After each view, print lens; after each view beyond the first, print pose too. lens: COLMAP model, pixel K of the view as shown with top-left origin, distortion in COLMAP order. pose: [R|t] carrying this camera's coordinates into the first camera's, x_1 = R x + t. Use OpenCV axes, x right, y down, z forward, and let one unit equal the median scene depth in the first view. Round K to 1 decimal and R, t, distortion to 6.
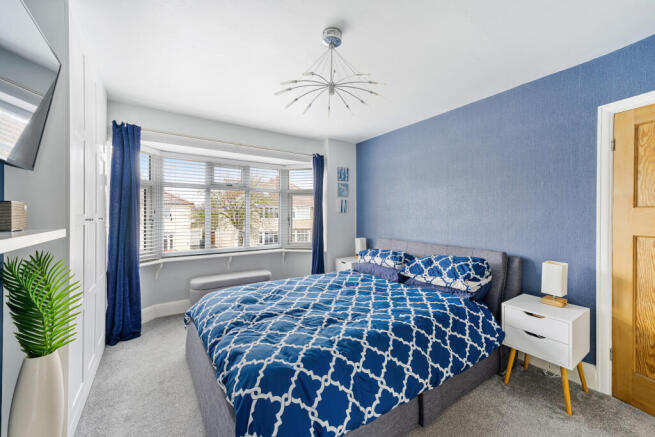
lens RADIAL K [[262.6, 0, 332.1], [0, 262.6, 214.2], [0, 0, 1]] dist [0.003646, 0.000007]
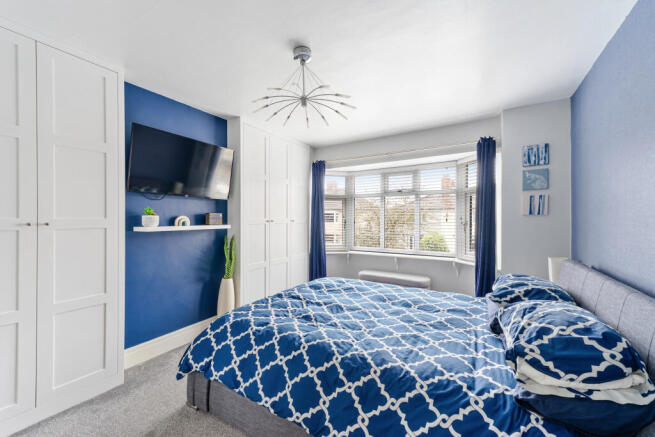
lens RADIAL K [[262.6, 0, 330.8], [0, 262.6, 220.4], [0, 0, 1]] dist [0.003646, 0.000007]
pose [[0.407137, 0.003518, -0.913360, 0.713251], [0.004970, 0.999969, 0.006067, 0.001590], [0.913353, -0.007010, 0.407107, 0.457619]]
